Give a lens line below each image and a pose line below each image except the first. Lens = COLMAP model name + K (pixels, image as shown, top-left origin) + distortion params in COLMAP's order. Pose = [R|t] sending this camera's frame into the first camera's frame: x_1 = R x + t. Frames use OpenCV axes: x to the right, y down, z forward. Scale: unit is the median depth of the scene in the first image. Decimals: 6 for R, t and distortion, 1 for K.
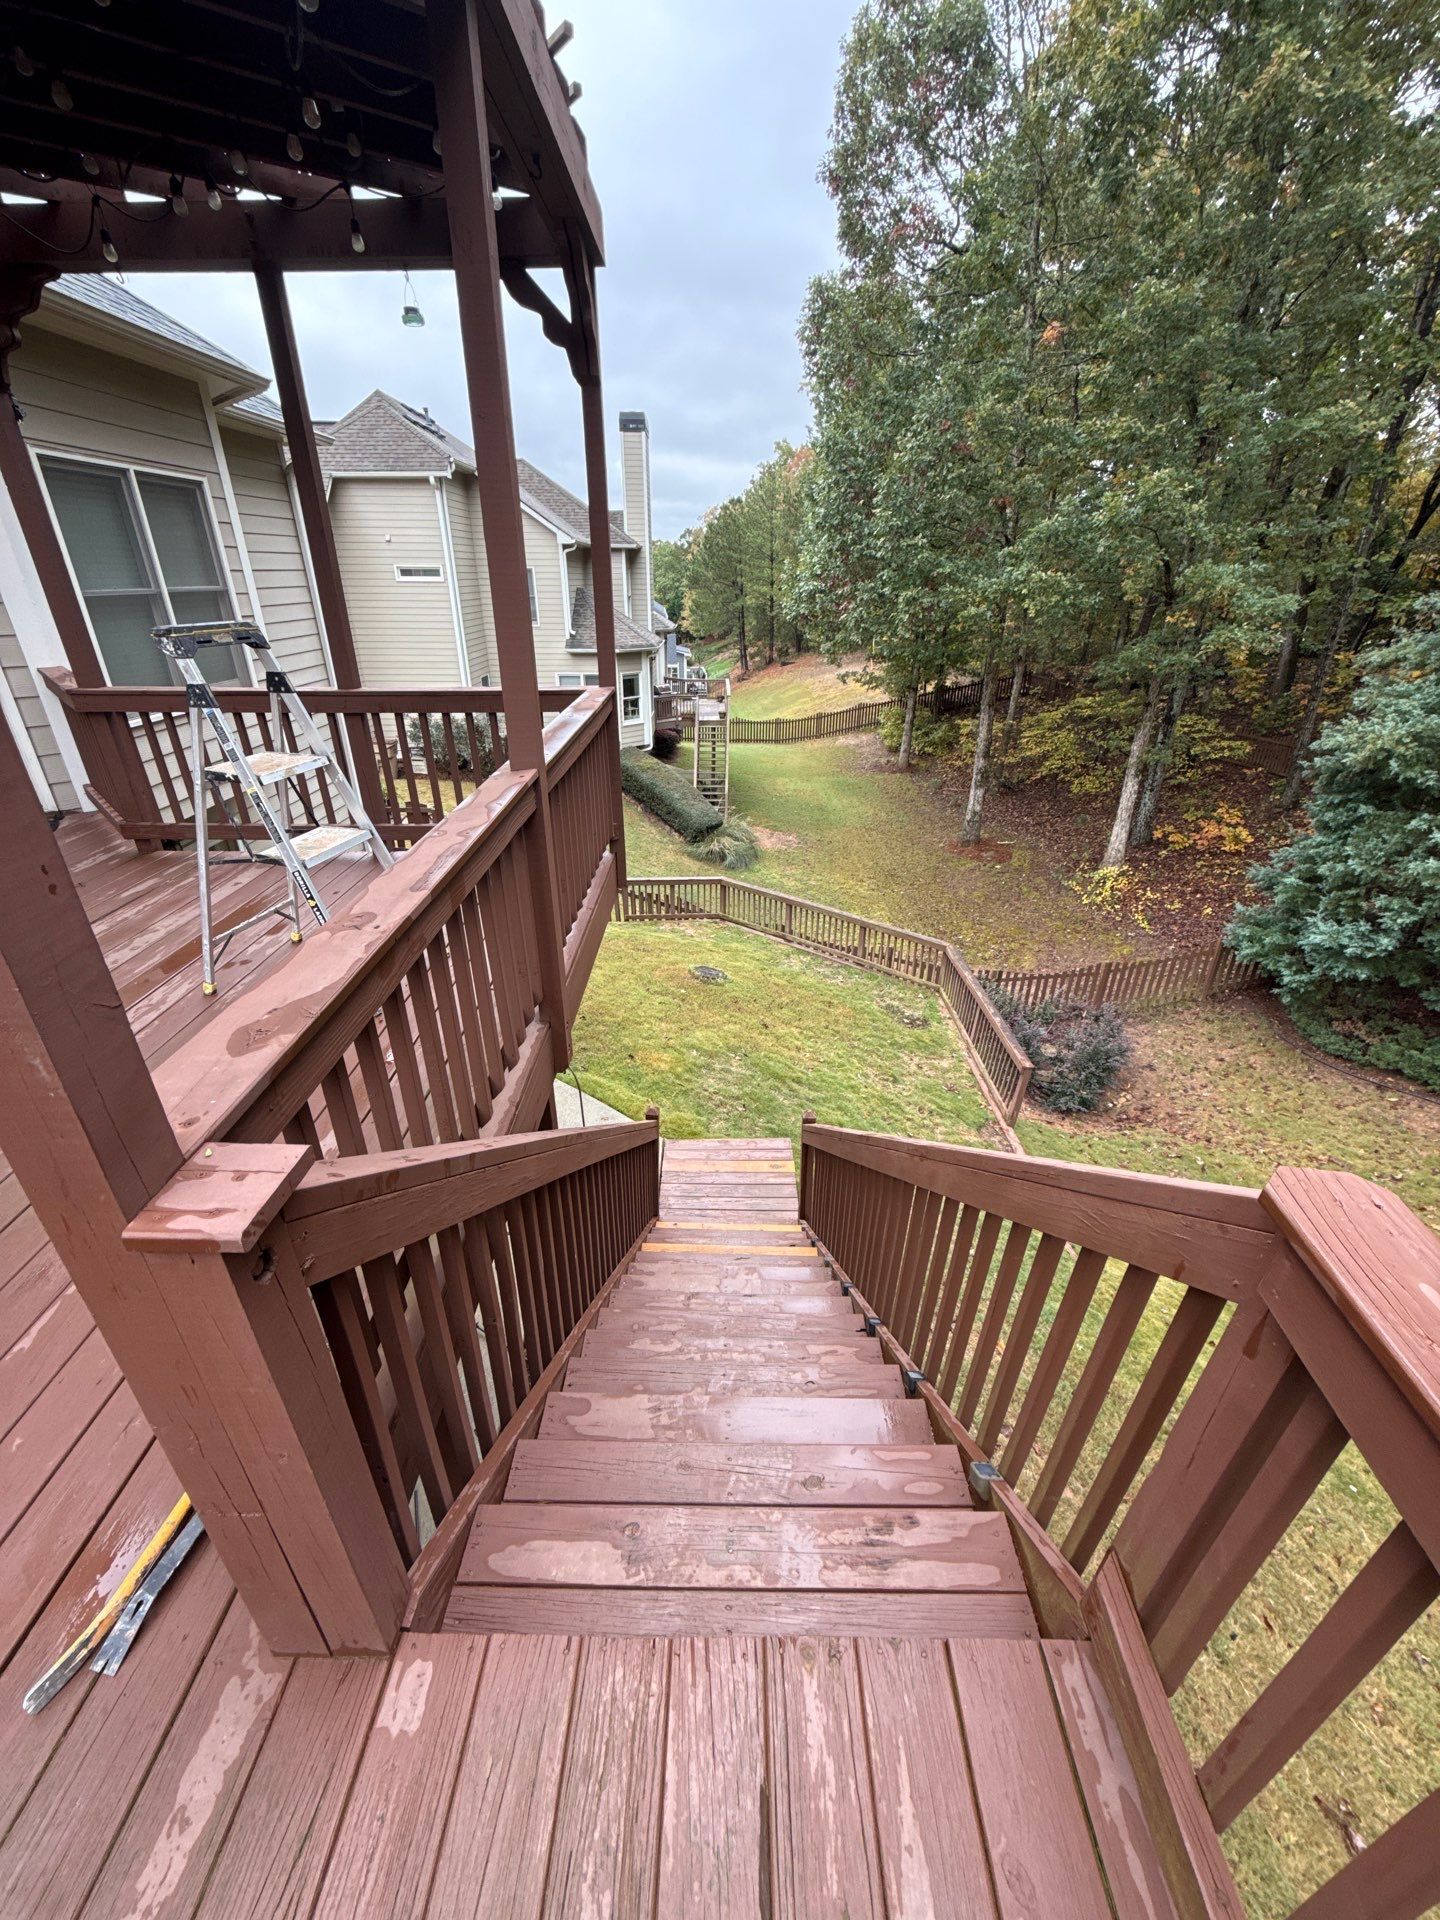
lens RADIAL K [[759.3, 0, 724.9], [0, 759.3, 960.2], [0, 0, 1]] dist [-0.000551, -0.000321]
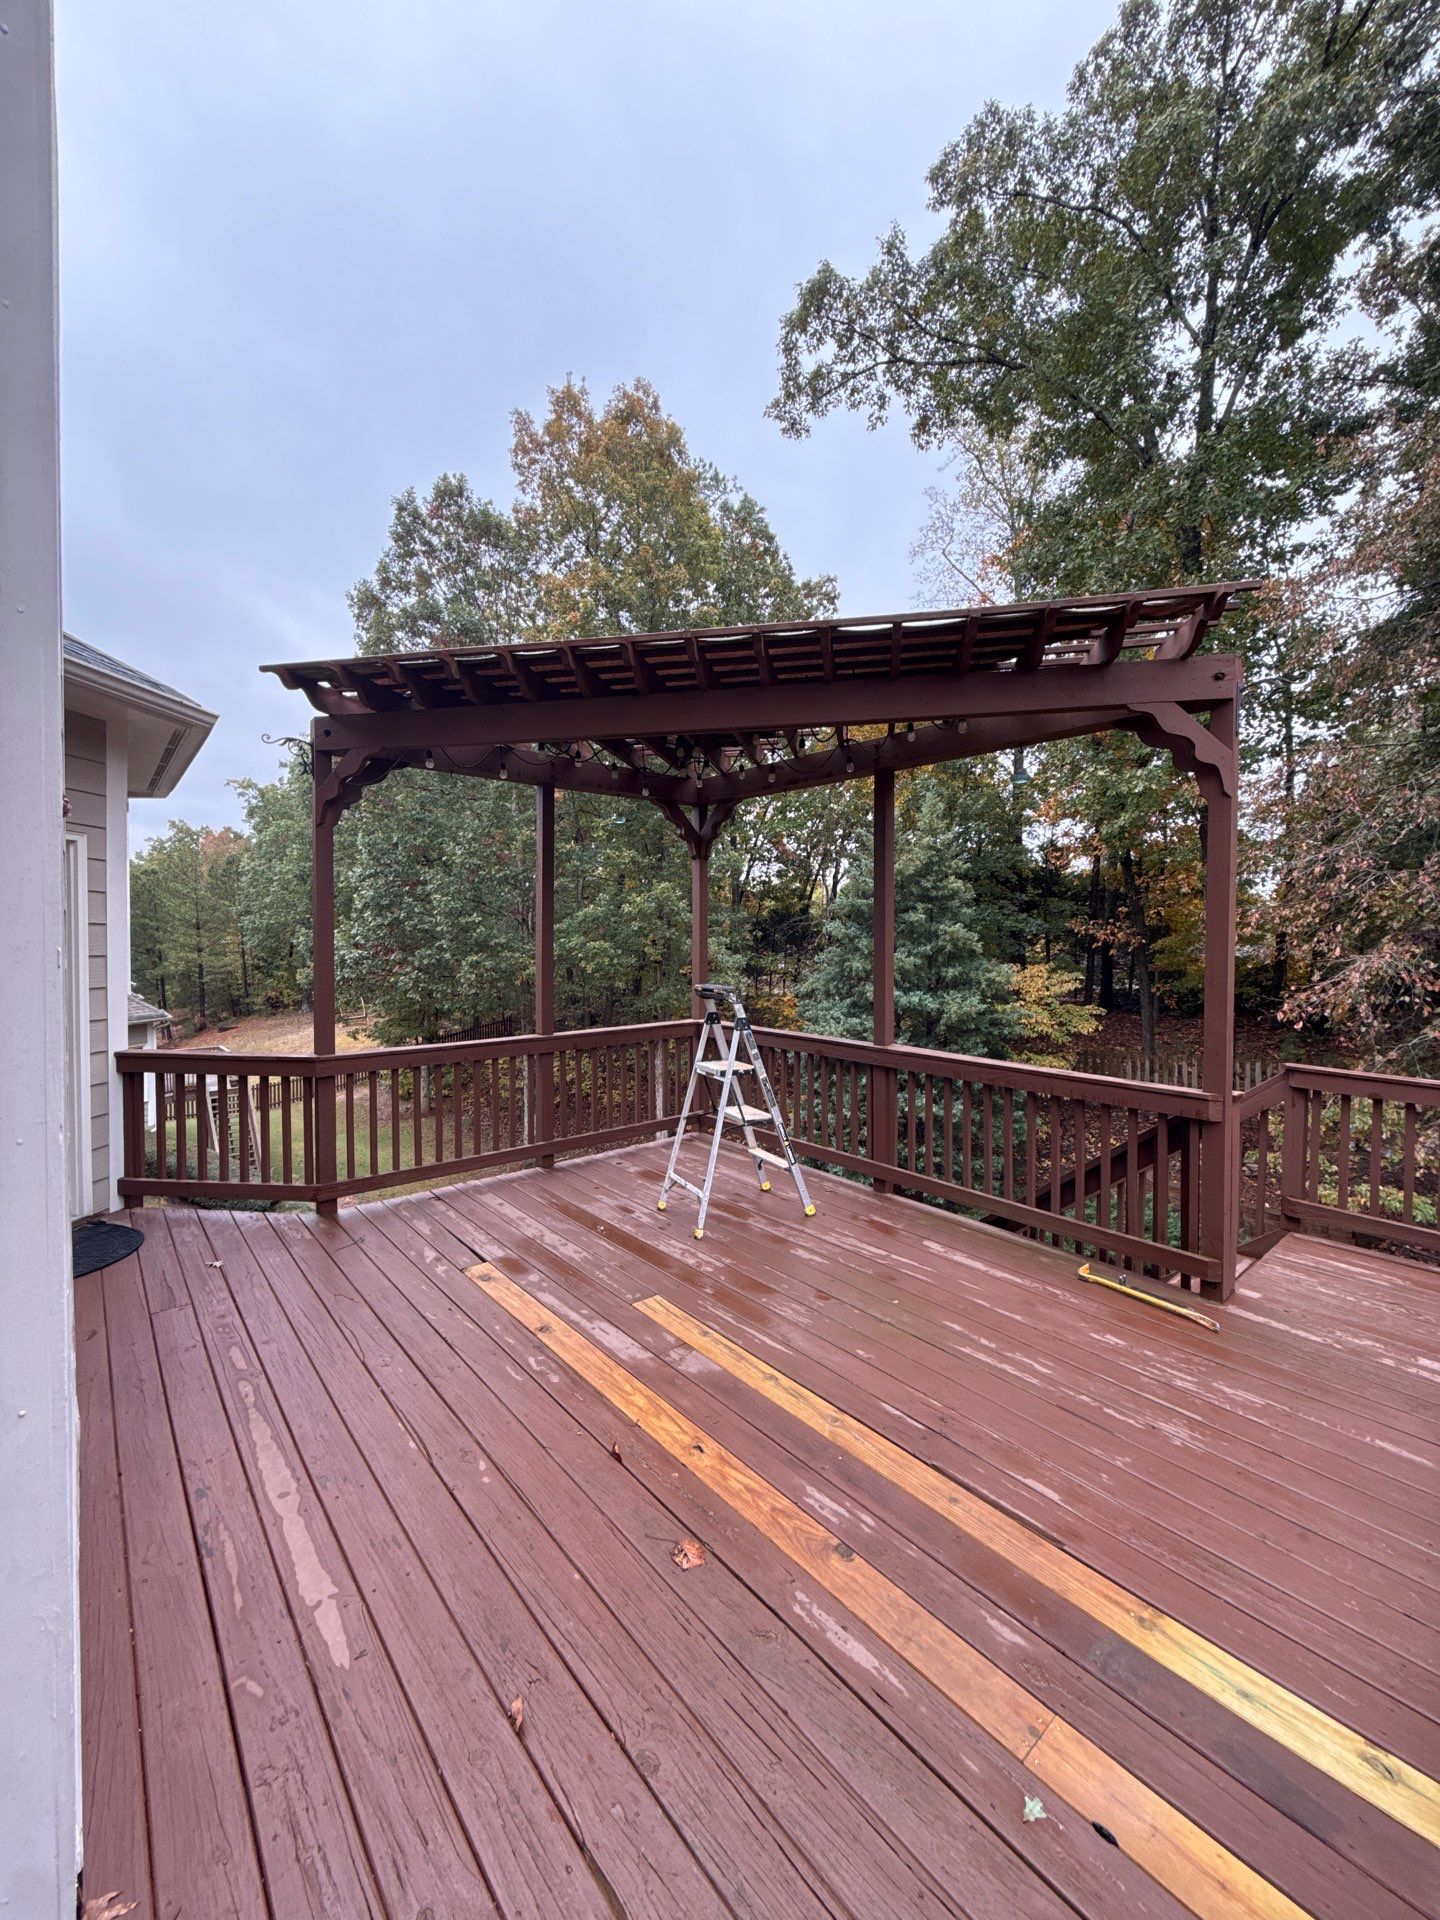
lens RADIAL K [[758.1, 0, 719.3], [0, 758.1, 955.4], [0, 0, 1]] dist [-0.000475, -0.000146]
pose [[0.757148, -0.014845, 0.653074, -0.837762], [0.297517, 0.897870, -0.324520, 0.022266], [-0.581558, 0.440011, 0.684237, -0.090344]]
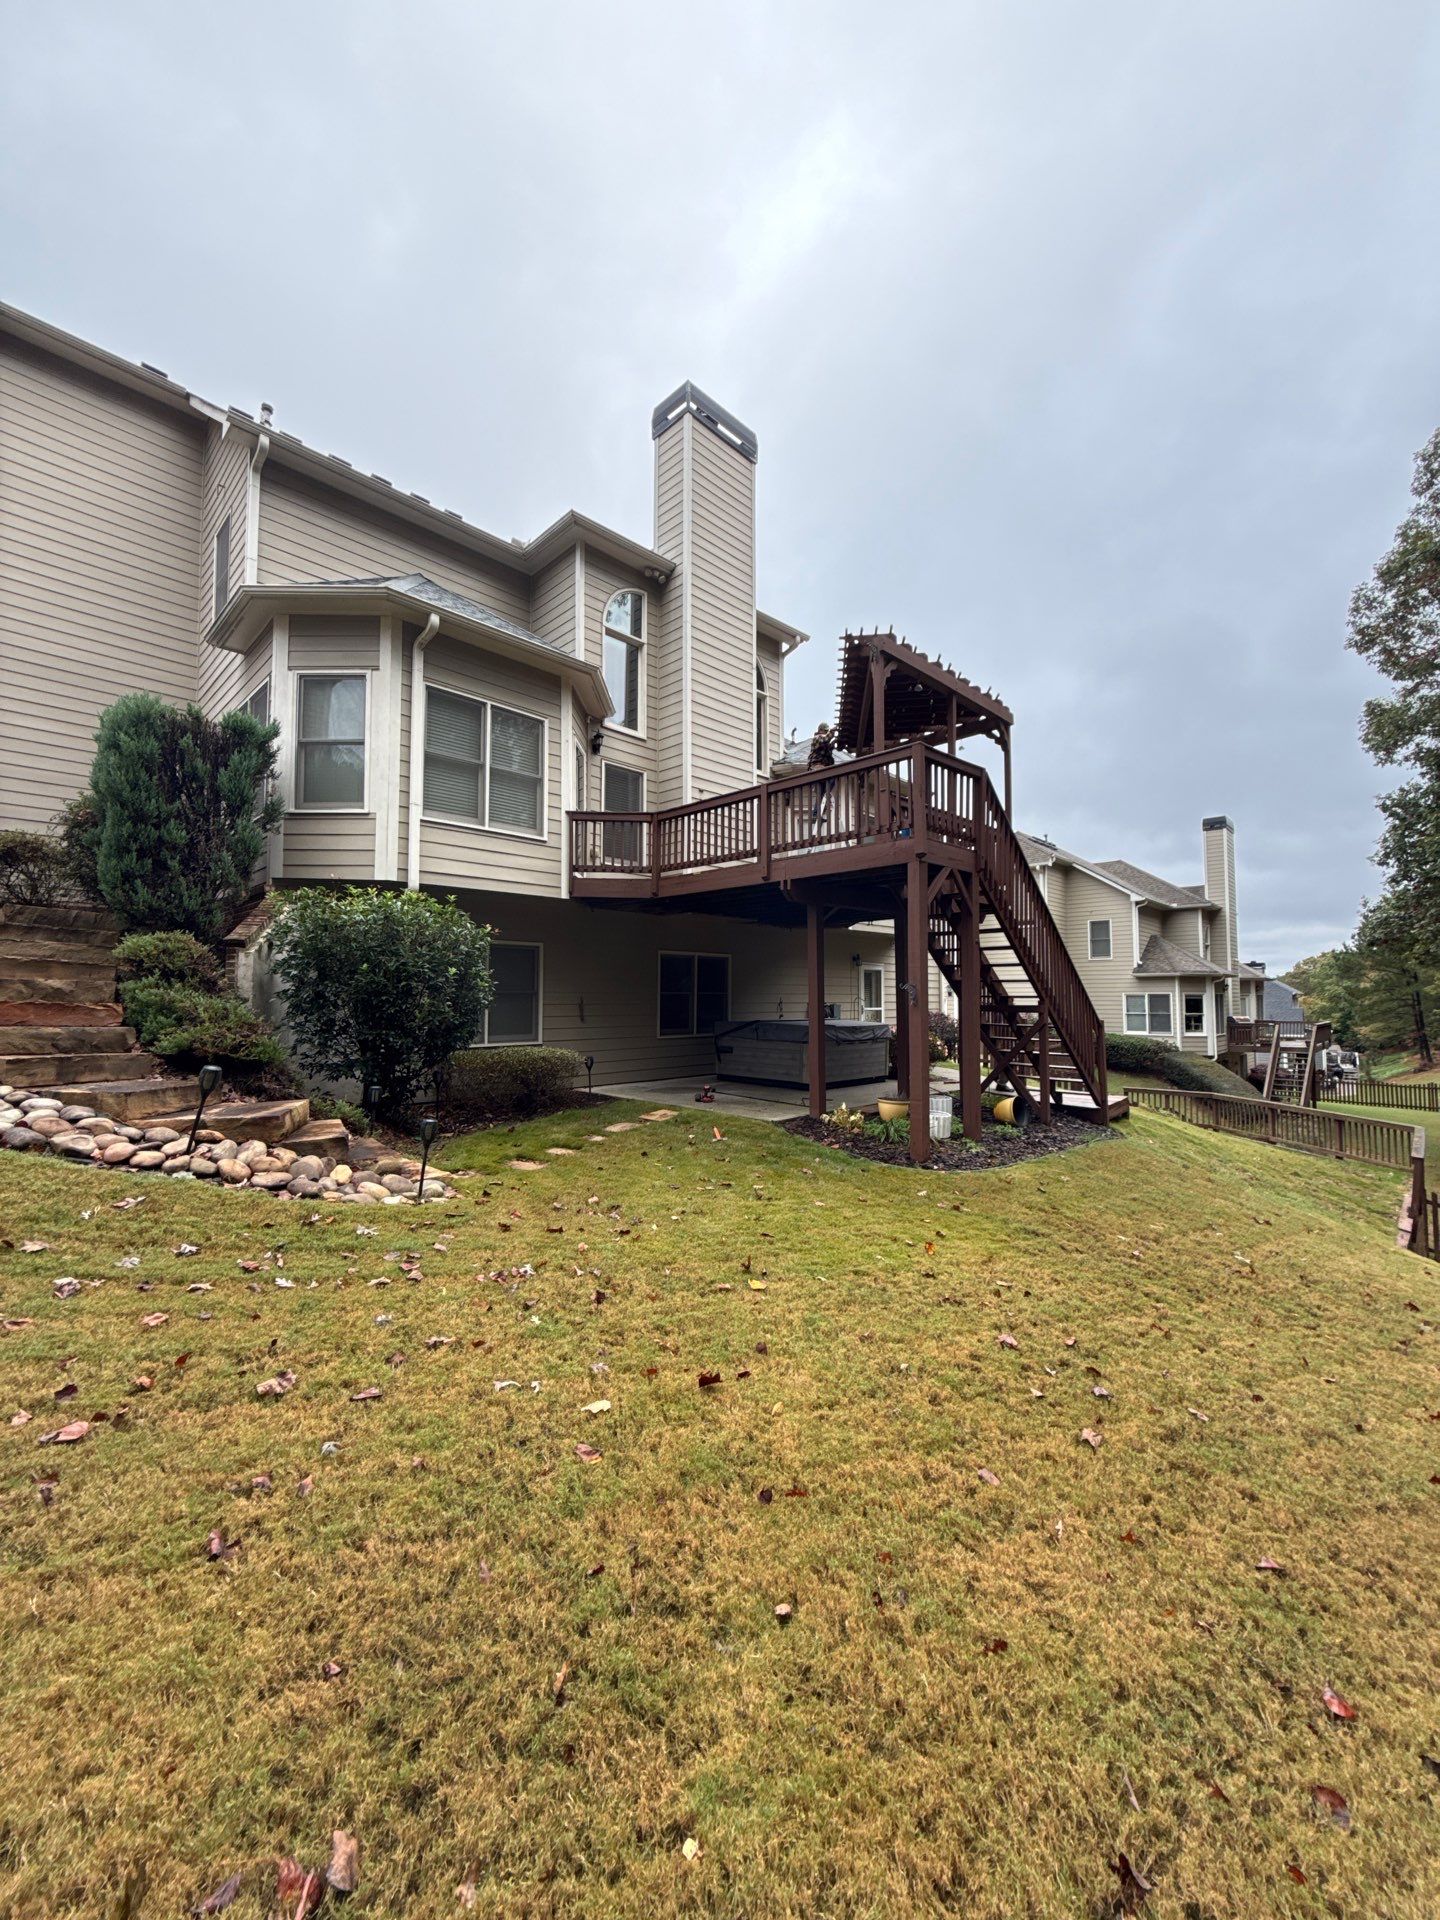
lens RADIAL K [[761.4, 0, 720.0], [0, 761.4, 960.0], [0, 0, 1]] dist [0.001873, 0.000131]
pose [[0.714817, -0.044961, -0.697865, 0.834523], [-0.312041, 0.872569, -0.375837, 1.170220], [0.625833, 0.486417, 0.609698, -0.966305]]
